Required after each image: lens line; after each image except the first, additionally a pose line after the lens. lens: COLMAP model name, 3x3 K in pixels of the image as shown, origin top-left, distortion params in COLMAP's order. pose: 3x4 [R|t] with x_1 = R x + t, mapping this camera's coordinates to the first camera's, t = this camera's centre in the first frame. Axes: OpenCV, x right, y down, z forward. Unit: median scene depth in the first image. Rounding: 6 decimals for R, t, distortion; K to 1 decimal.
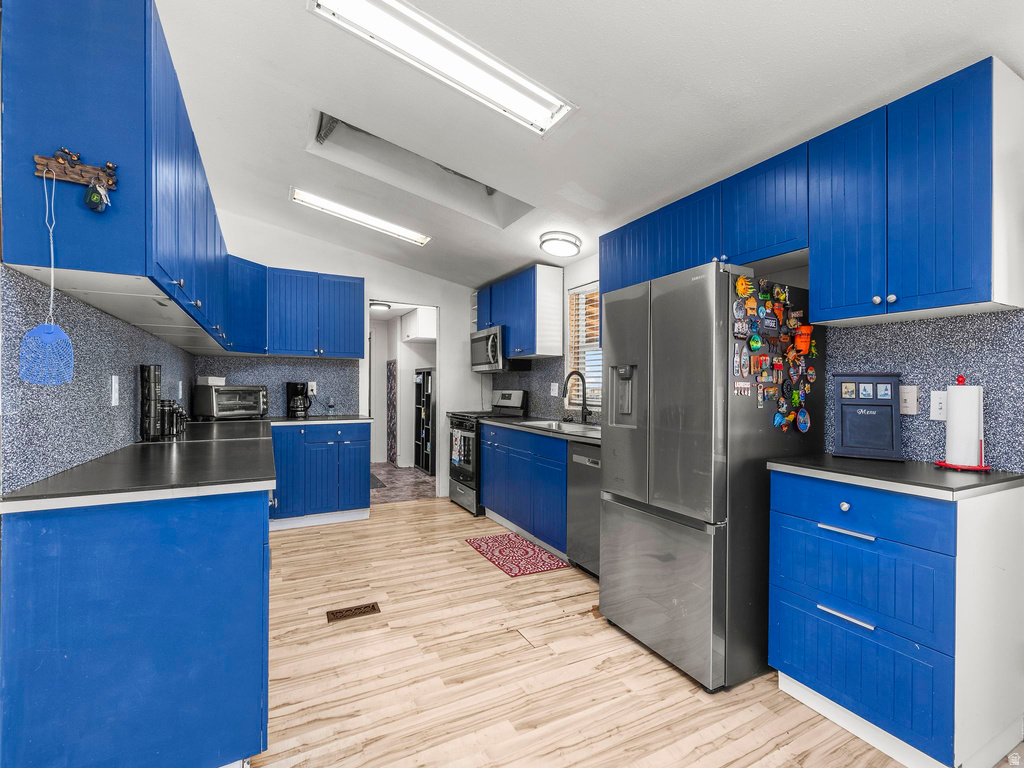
lens RADIAL K [[463.7, 0, 513.1], [0, 463.7, 389.7], [0, 0, 1]] dist [-0.002993, -0.000172]
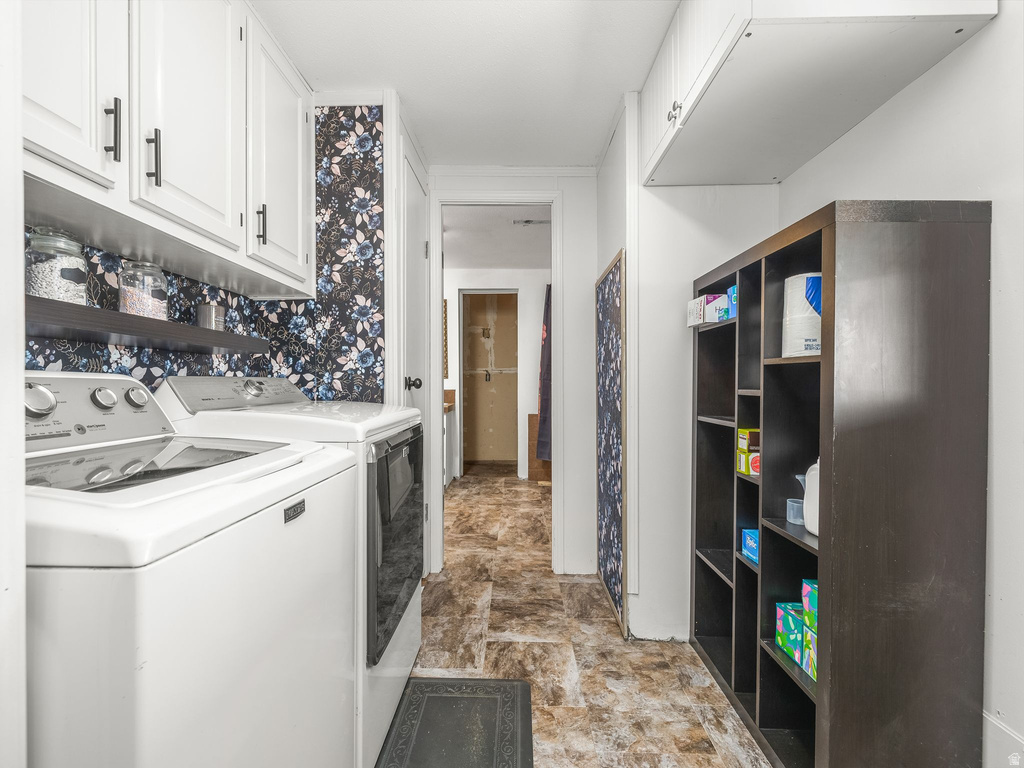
lens RADIAL K [[434.1, 0, 511.3], [0, 434.1, 385.4], [0, 0, 1]] dist [0.007743, -0.000131]
pose [[0.876463, -0.003004, -0.481460, -0.182703], [0.003268, 0.999995, -0.000290, 0.016413], [0.481458, -0.001319, 0.876468, 0.727098]]
